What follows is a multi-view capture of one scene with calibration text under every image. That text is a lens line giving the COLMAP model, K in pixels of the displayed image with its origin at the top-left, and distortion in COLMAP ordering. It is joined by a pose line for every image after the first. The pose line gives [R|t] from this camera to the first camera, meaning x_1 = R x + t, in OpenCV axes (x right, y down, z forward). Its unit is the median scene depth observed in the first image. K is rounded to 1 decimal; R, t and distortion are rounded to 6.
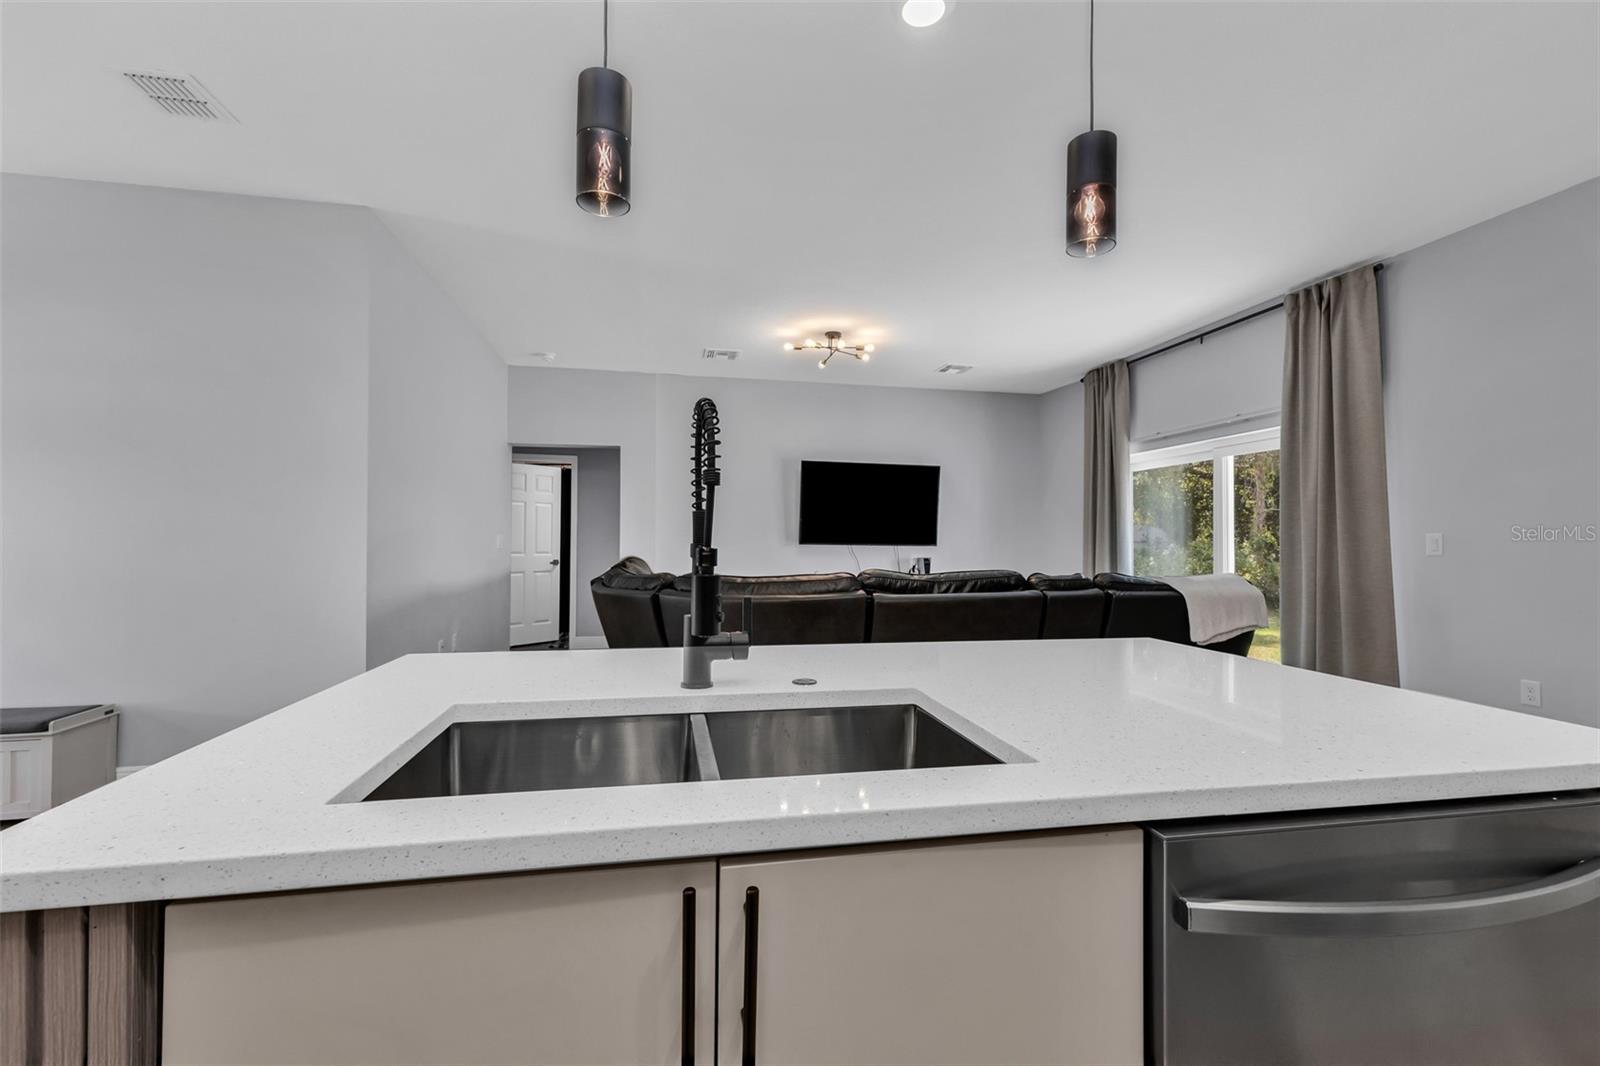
lens RADIAL K [[690.6, 0, 805.1], [0, 690.6, 530.0], [0, 0, 1]] dist [0.012484, -0.004585]
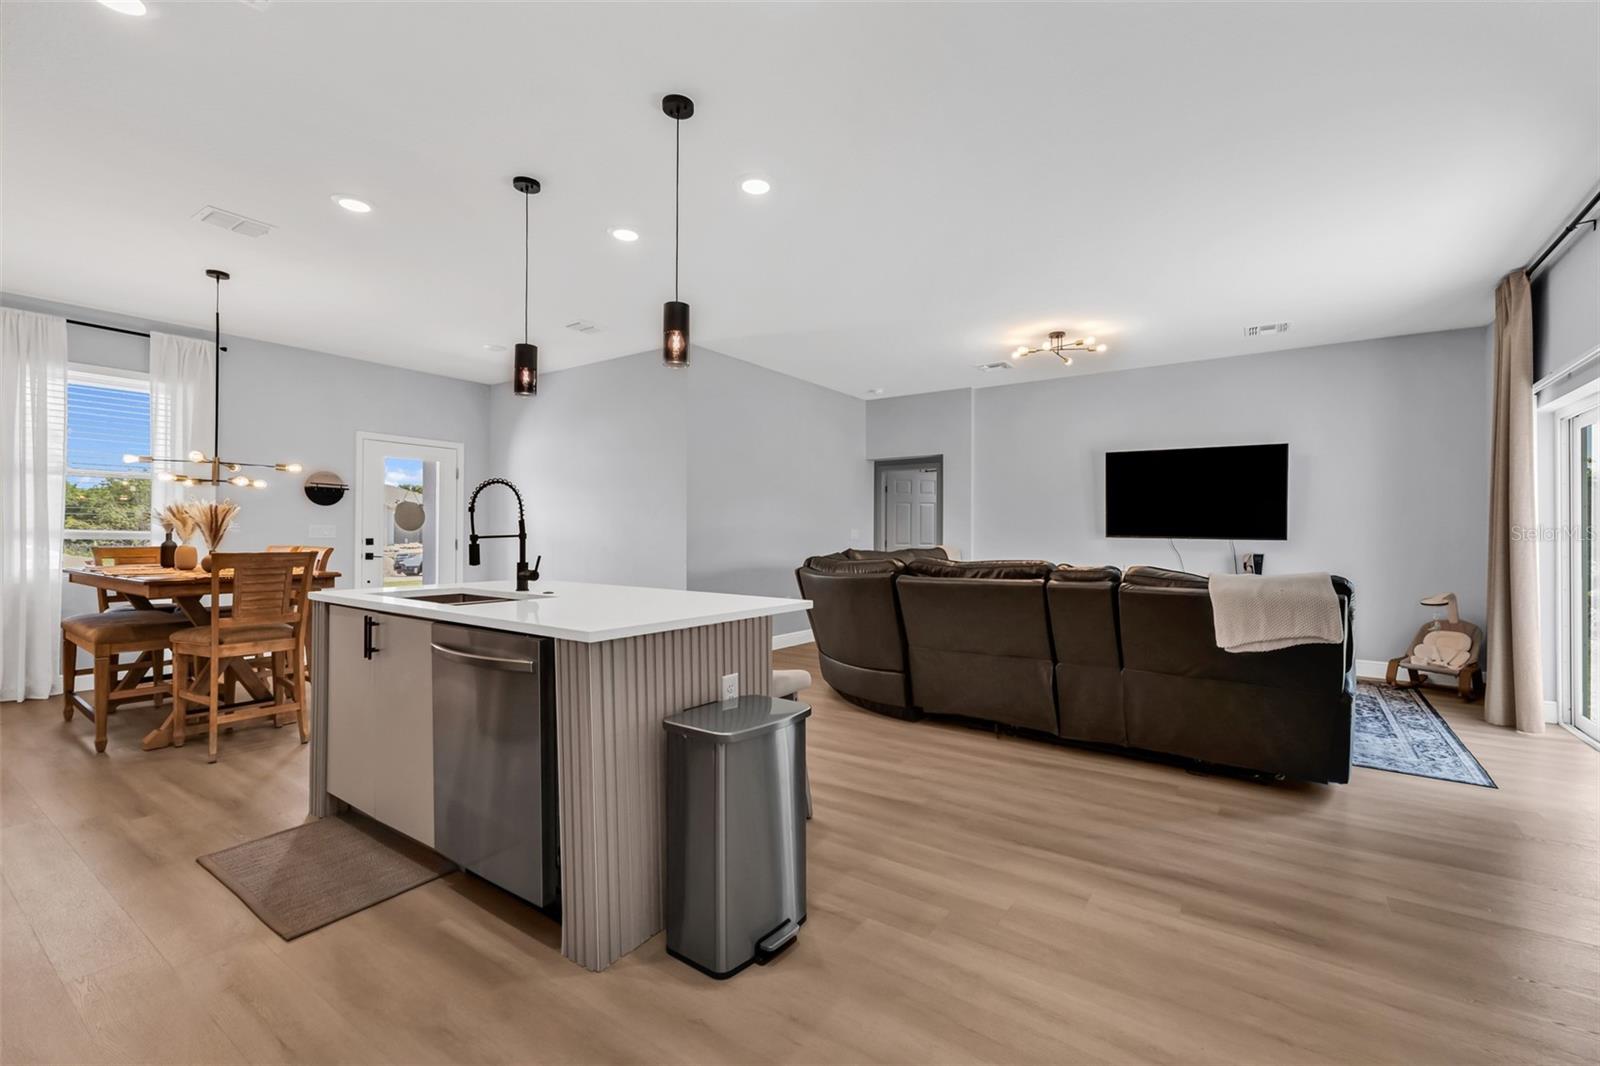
lens RADIAL K [[690.6, 0, 801.0], [0, 690.6, 525.8], [0, 0, 1]] dist [0.012484, -0.004585]
pose [[0.681663, -0.010215, -0.731595, 0.599336], [0.012515, 0.999919, -0.002300, 0.002164], [0.731560, -0.007588, 0.681735, 0.009880]]
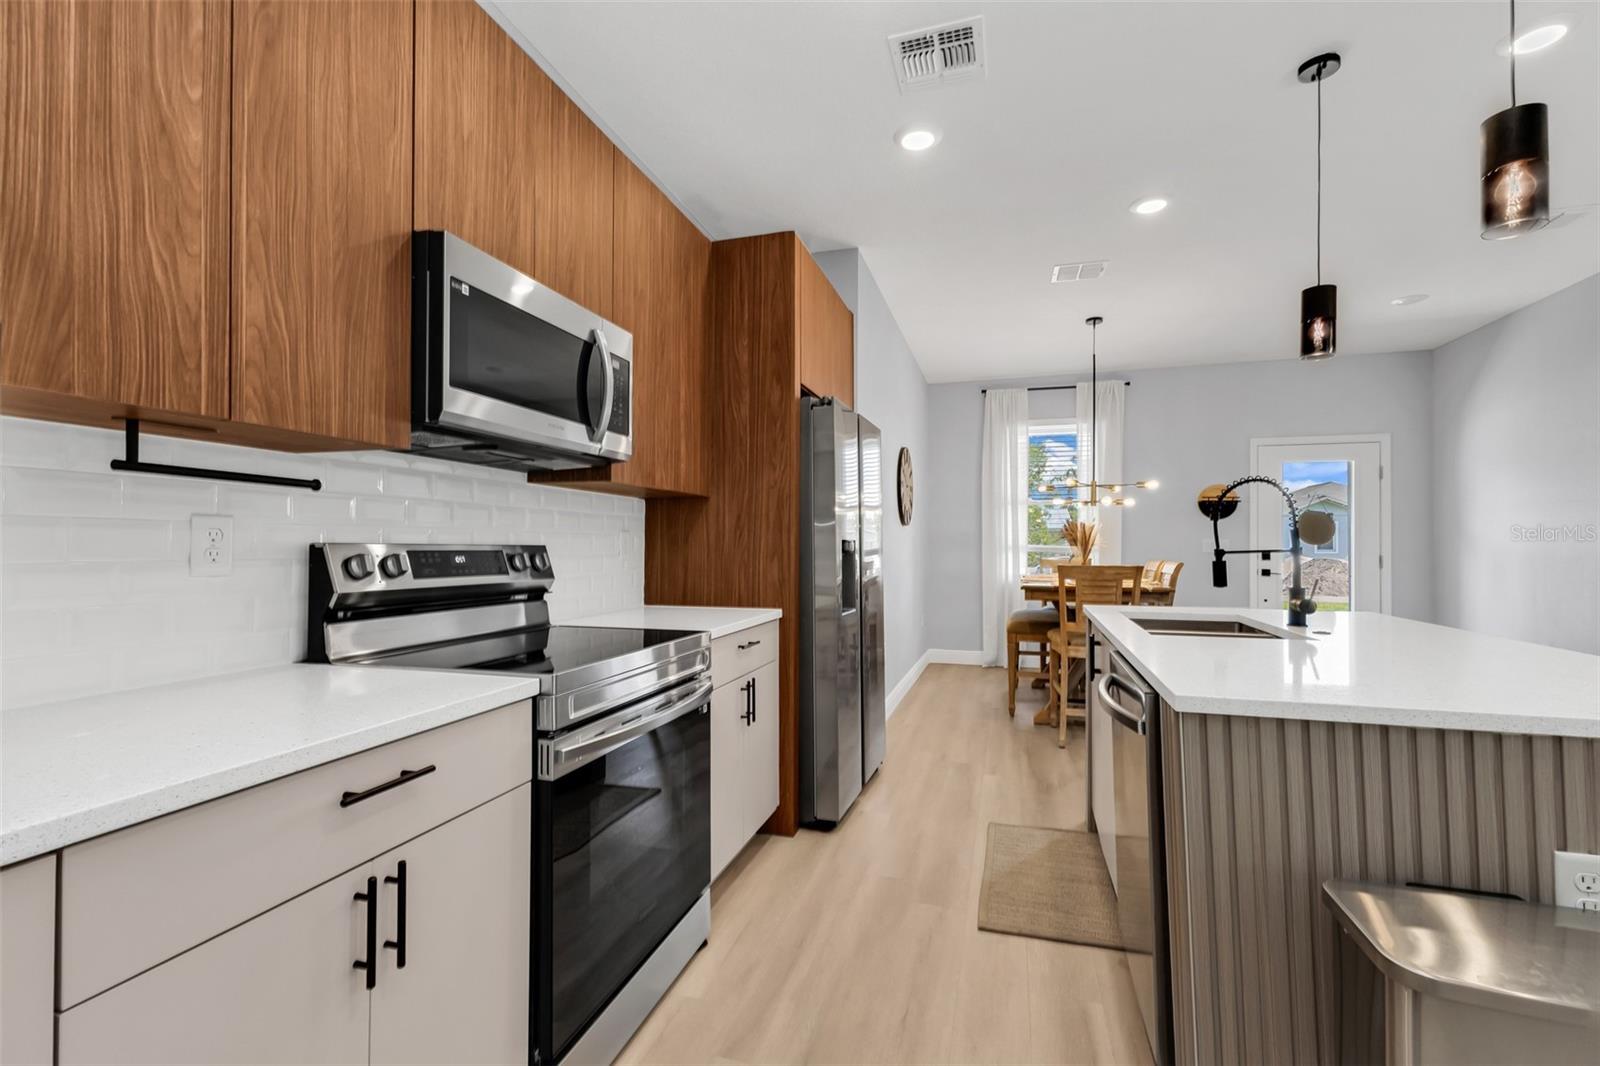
lens RADIAL K [[690.6, 0, 804.8], [0, 690.6, 541.4], [0, 0, 1]] dist [0.012484, -0.004585]
pose [[-0.474519, -0.010649, -0.880181, 0.527952], [0.011721, 0.999762, -0.018414, 0.004974], [0.880167, -0.019054, -0.474281, 0.183635]]
